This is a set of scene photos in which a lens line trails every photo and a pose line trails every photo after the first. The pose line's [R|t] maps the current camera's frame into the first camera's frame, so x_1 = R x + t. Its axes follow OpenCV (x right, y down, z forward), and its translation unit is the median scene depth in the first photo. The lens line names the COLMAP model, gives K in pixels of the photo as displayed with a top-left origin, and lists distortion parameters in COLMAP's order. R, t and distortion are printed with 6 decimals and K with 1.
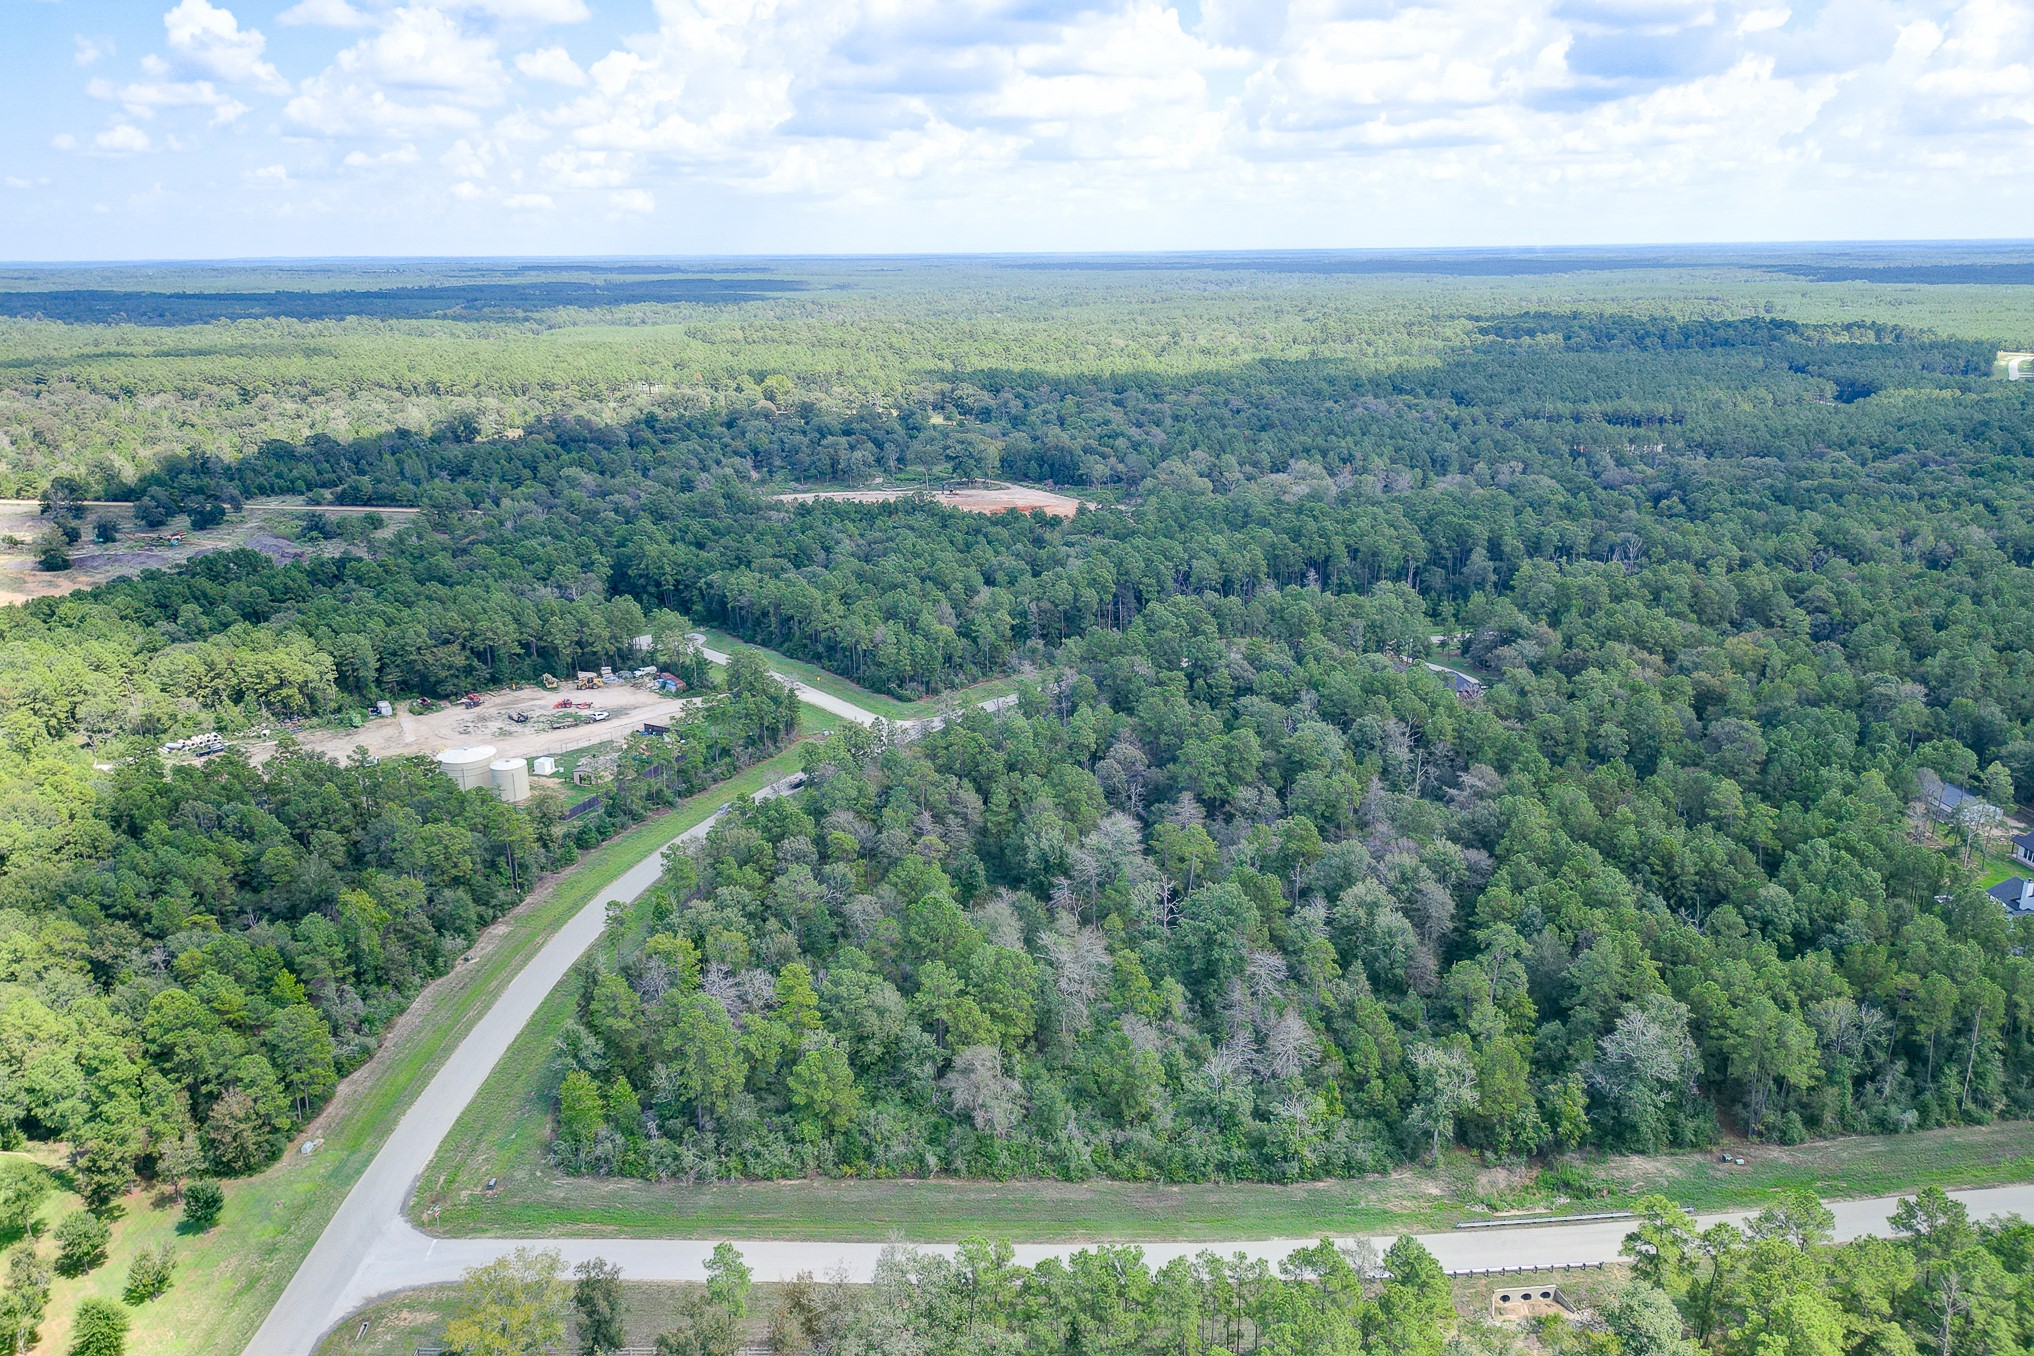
lens RADIAL K [[1439.8, 0, 1008.8], [0, 1439.8, 678.4], [0, 0, 1]] dist [0.064904, -0.061906]
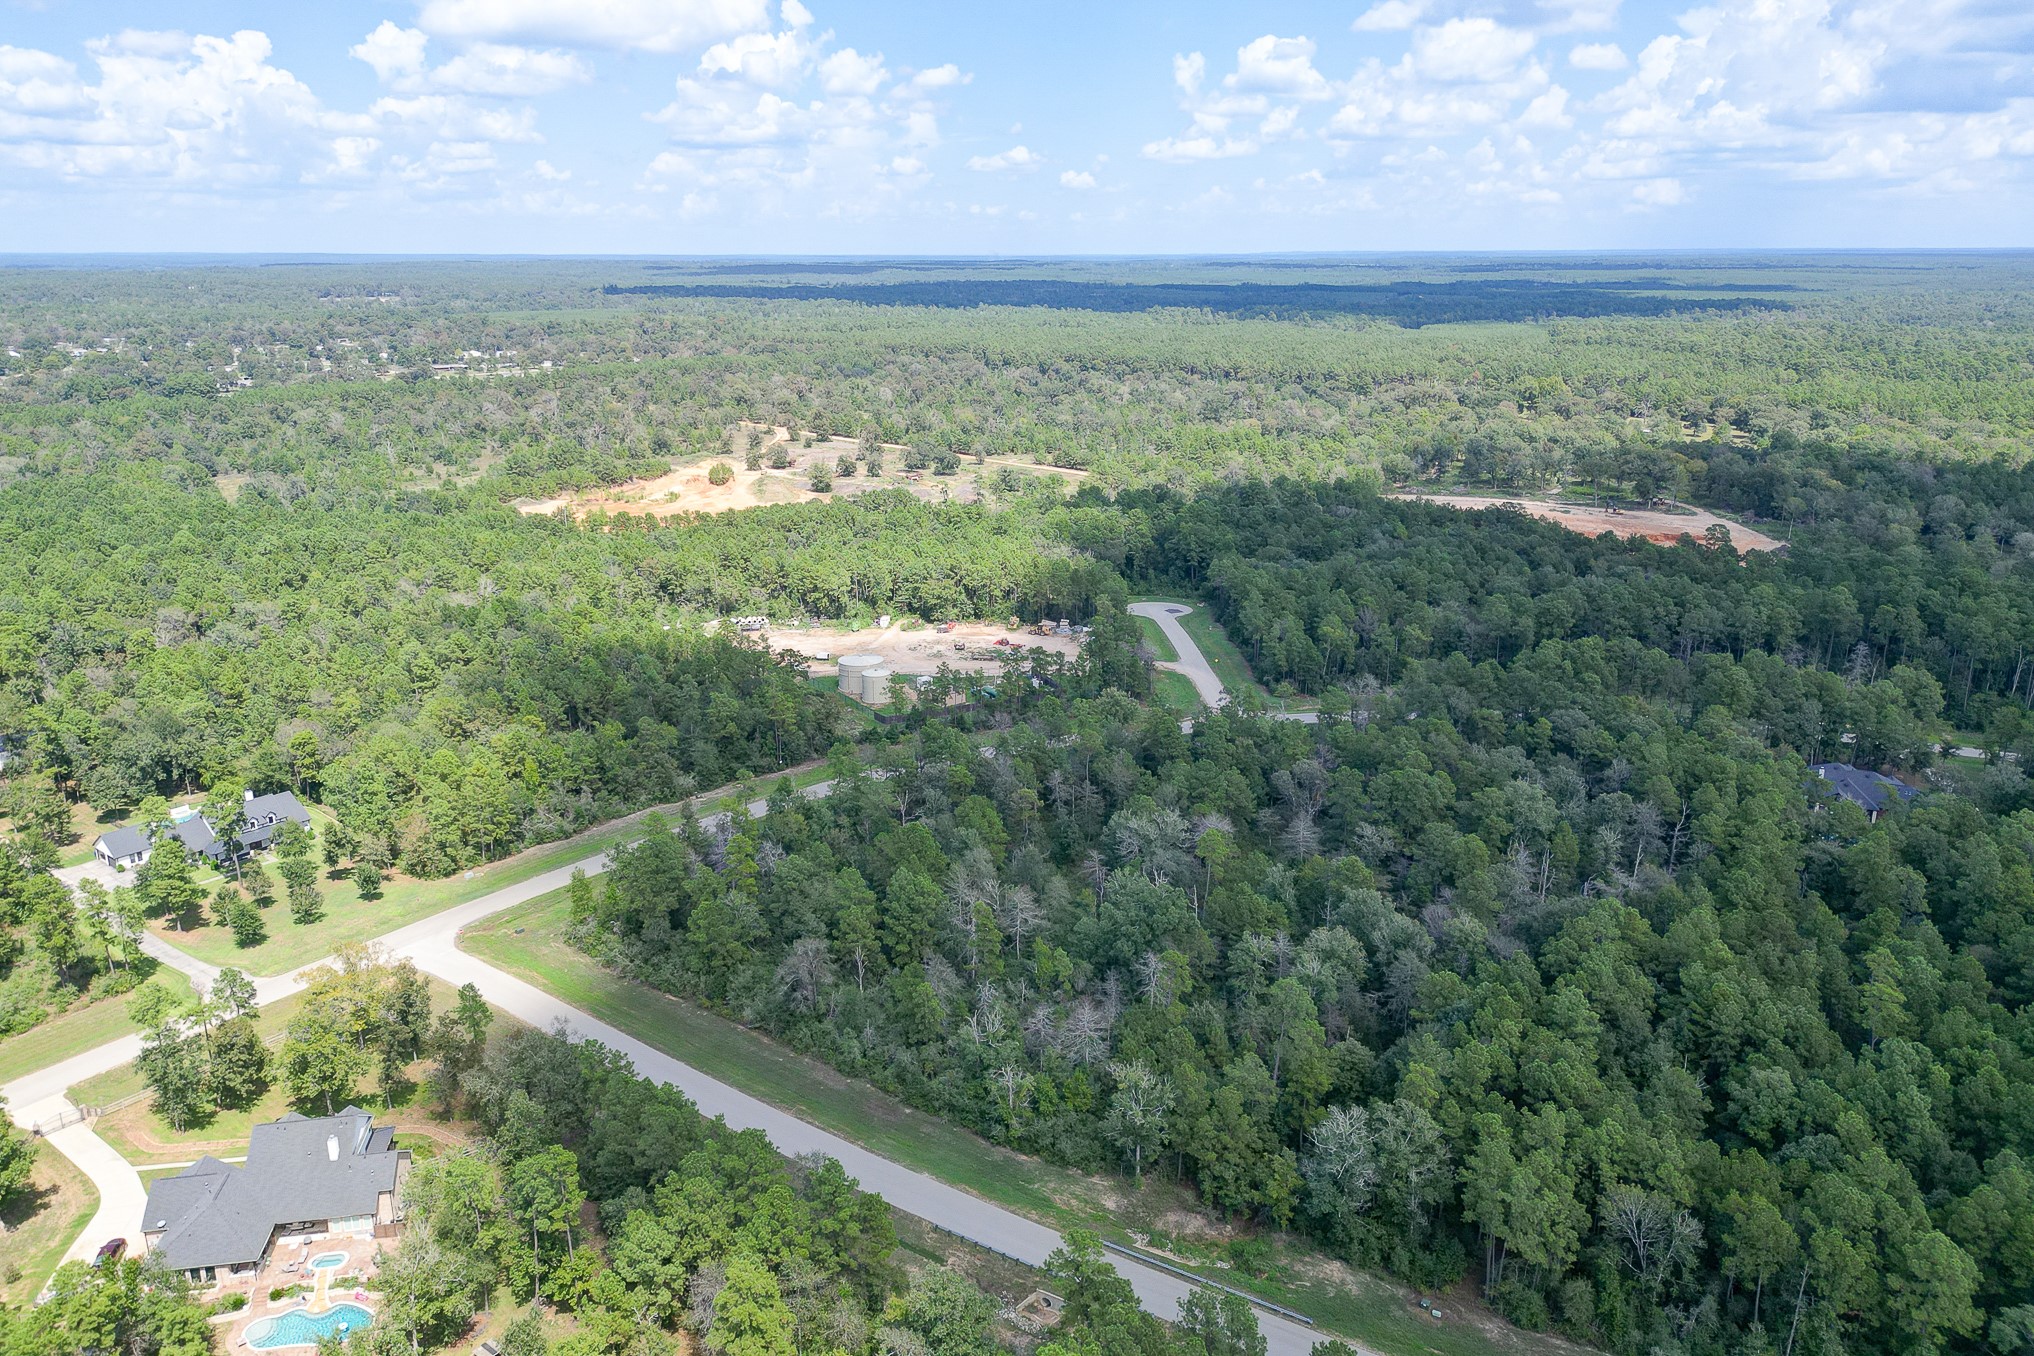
lens RADIAL K [[1425.0, 0, 1013.1], [0, 1425.0, 708.5], [0, 0, 1]] dist [0.058869, -0.059046]
pose [[0.804066, 0.190203, -0.563295, 0.325443], [-0.176028, 0.981127, 0.080021, -0.021196], [0.567885, 0.034814, 0.822372, 0.064074]]
